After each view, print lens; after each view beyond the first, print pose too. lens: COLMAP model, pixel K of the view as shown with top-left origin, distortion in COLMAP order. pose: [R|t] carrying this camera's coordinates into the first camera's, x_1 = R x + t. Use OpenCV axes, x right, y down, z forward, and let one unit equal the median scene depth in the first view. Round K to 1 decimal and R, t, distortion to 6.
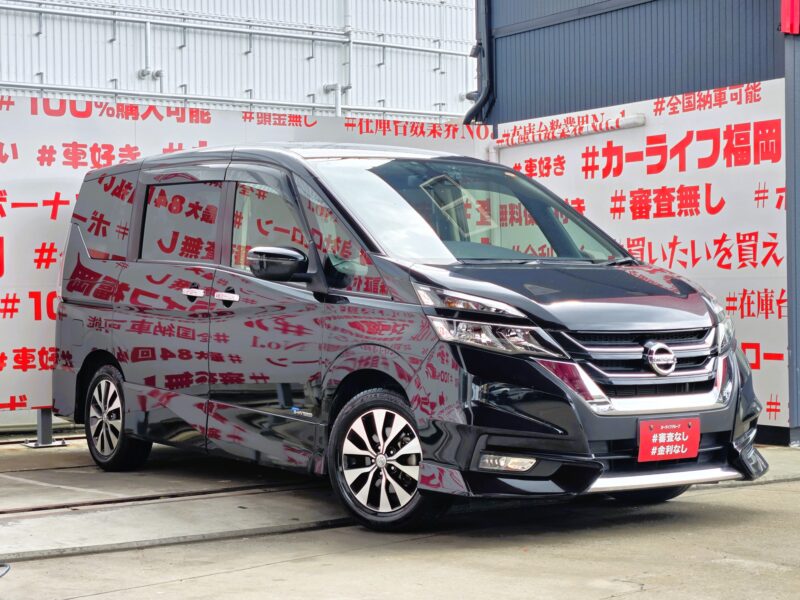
lens RADIAL K [[1574.7, 0, 402.3], [0, 1574.7, 305.6], [0, 0, 1]] dist [0.116794, 0.000000]
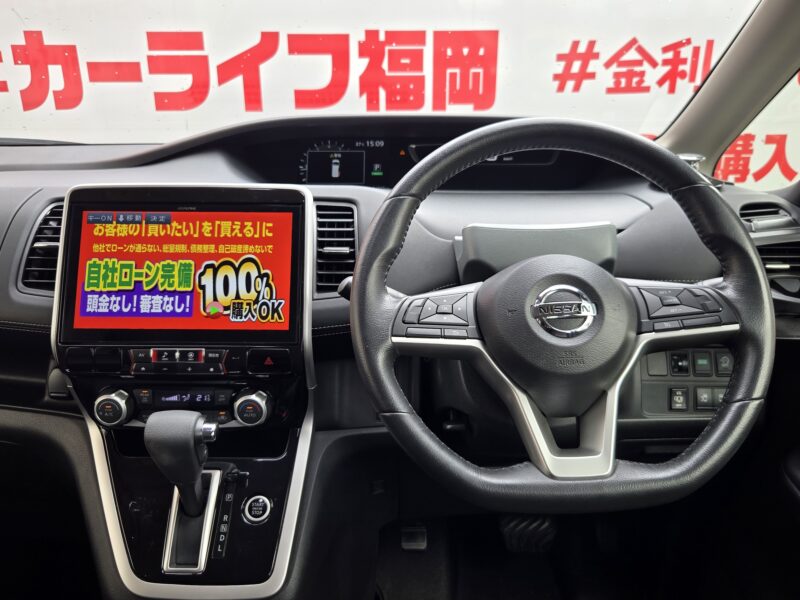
lens RADIAL K [[687.5, 0, 398.3], [0, 687.5, 294.5], [0, 0, 1]] dist [0.018858, -0.016370]
pose [[0.833177, 0.187122, -0.520386, -0.138758], [-0.011209, 0.946533, 0.322411, -0.032479], [0.552893, -0.262792, 0.790727, 0.755828]]
